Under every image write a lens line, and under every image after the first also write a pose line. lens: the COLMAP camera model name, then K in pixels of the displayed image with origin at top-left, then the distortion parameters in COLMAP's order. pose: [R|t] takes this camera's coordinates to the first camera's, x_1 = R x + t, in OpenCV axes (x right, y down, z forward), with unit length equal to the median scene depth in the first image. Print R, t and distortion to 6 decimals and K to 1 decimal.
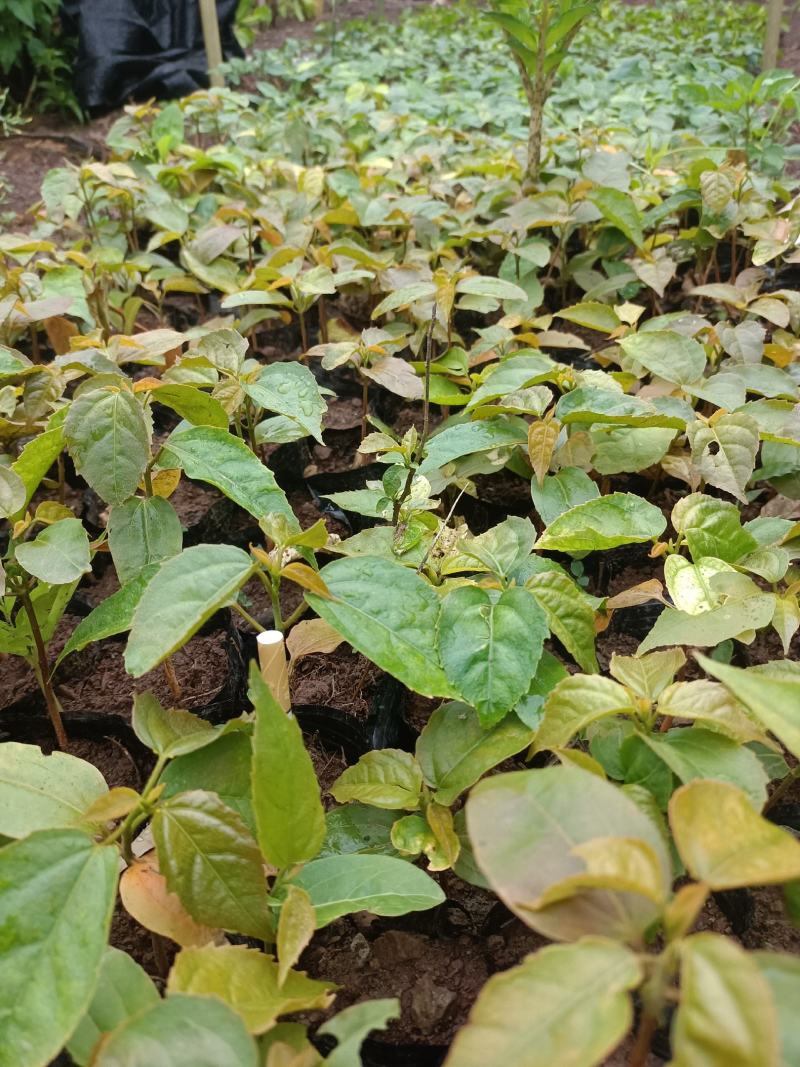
lens RADIAL K [[820.5, 0, 400.0], [0, 820.5, 533.5], [0, 0, 1]] dist [0.069202, -0.115519]
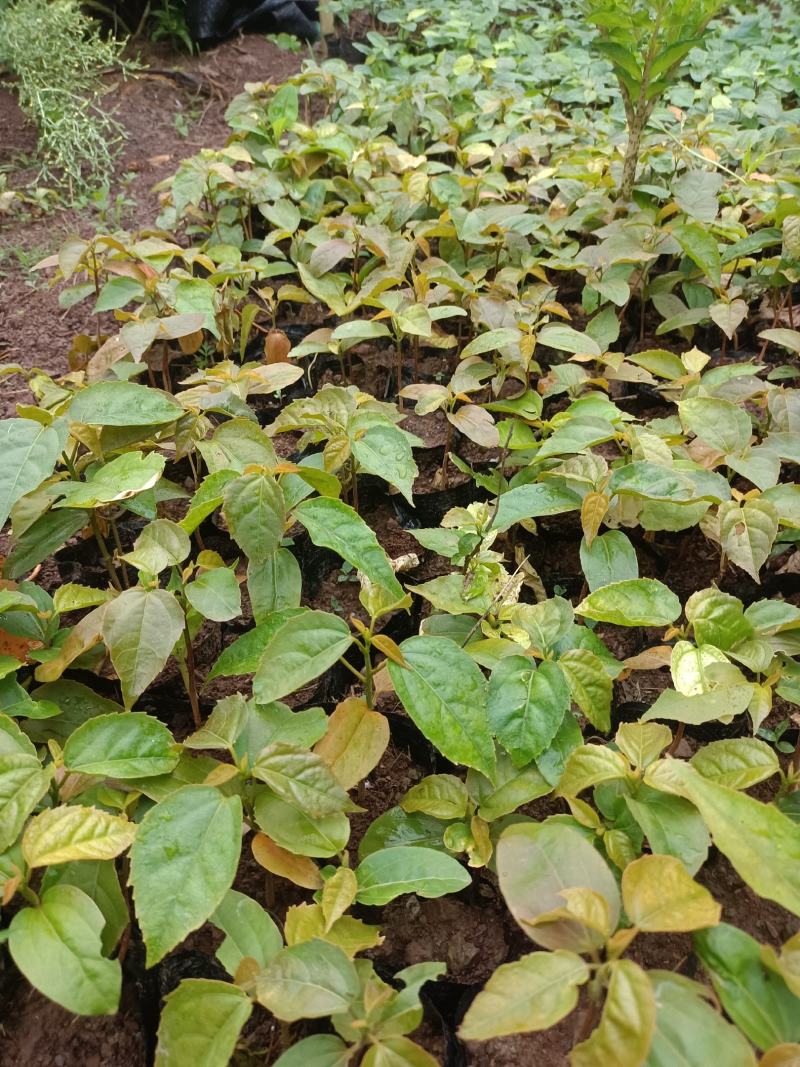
lens RADIAL K [[820.5, 0, 400.0], [0, 820.5, 533.5], [0, 0, 1]] dist [0.069202, -0.115519]
pose [[0.993283, 0.089604, -0.073211, -0.016906], [-0.082342, 0.991890, 0.096822, -0.167486], [0.081292, -0.090143, 0.992606, -0.213624]]
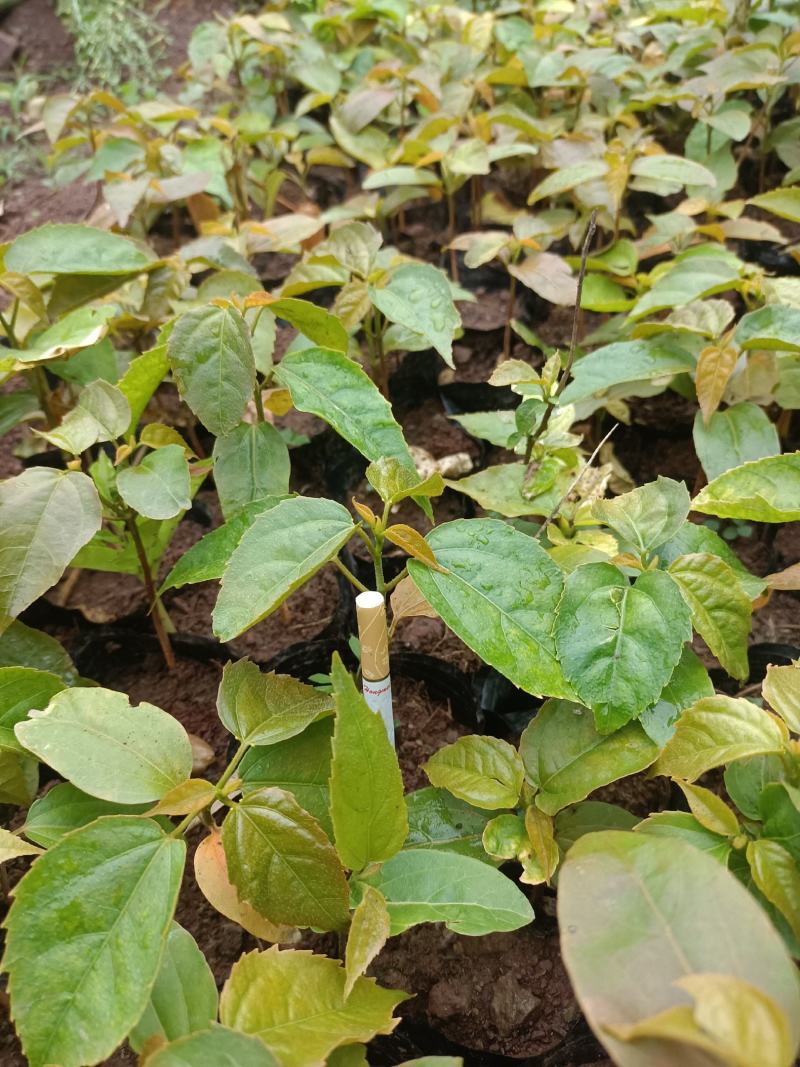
lens RADIAL K [[826.2, 0, 393.1], [0, 826.2, 537.1], [0, 0, 1]] dist [0.058443, -0.132274]
pose [[0.980668, 0.088584, -0.174477, 0.013763], [-0.060450, 0.985194, 0.160433, -0.060776], [0.186105, -0.146785, 0.971504, 0.086090]]
